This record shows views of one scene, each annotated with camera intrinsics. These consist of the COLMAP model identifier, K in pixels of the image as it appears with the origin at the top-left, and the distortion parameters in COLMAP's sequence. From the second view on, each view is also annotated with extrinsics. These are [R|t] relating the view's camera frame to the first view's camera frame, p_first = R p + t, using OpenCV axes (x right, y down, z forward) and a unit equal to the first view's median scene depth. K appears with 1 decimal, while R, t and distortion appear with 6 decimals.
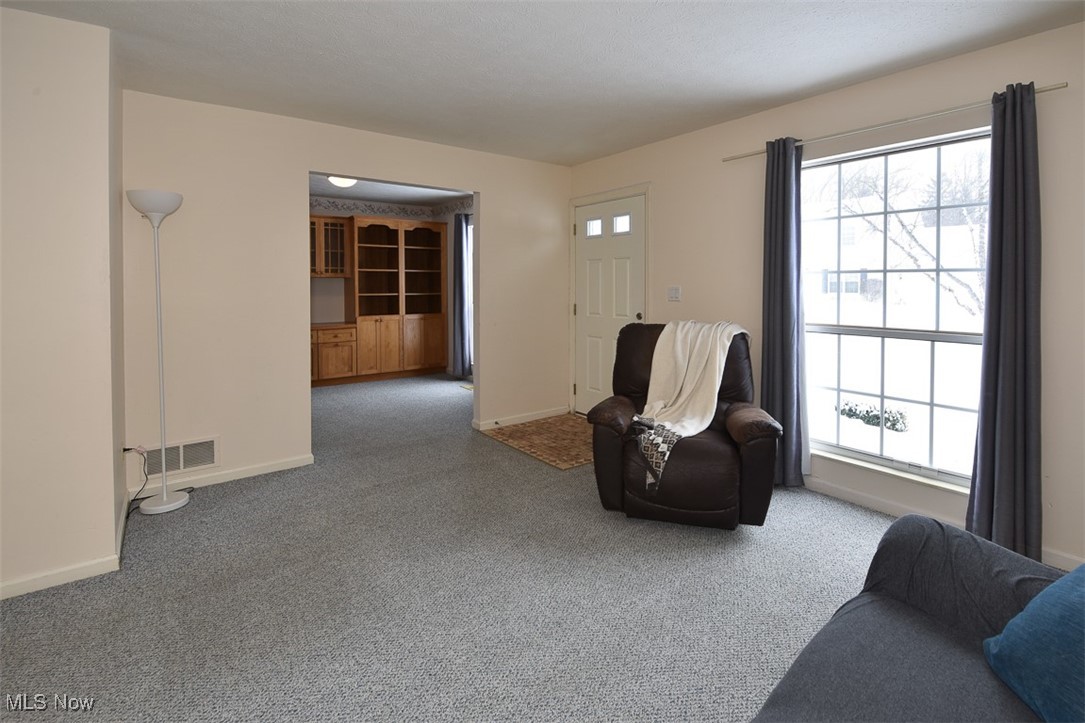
lens RADIAL K [[514.3, 0, 549.7], [0, 514.3, 290.9], [0, 0, 1]] dist [0.000052, -0.000794]
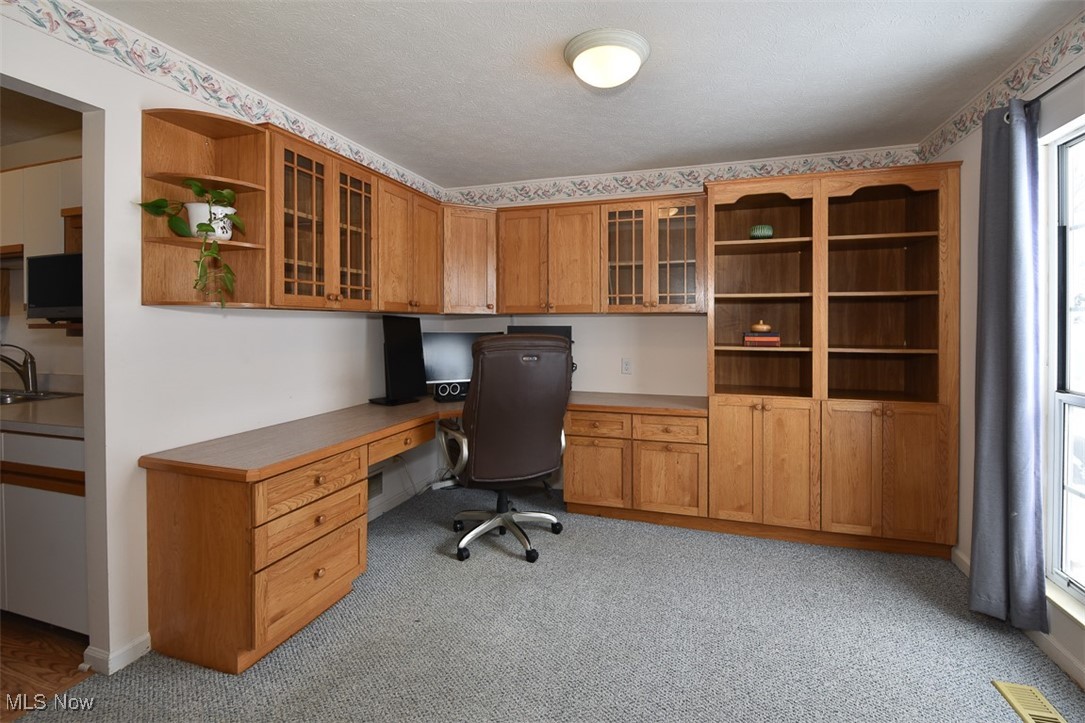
lens RADIAL K [[483.7, 0, 548.8], [0, 483.7, 328.1], [0, 0, 1]] dist [-0.010785, -0.000132]
pose [[0.580707, 0.006381, -0.814087, -0.095521], [-0.013325, 0.999910, -0.001668, -0.007924], [0.814003, 0.011817, 0.580740, 0.596426]]
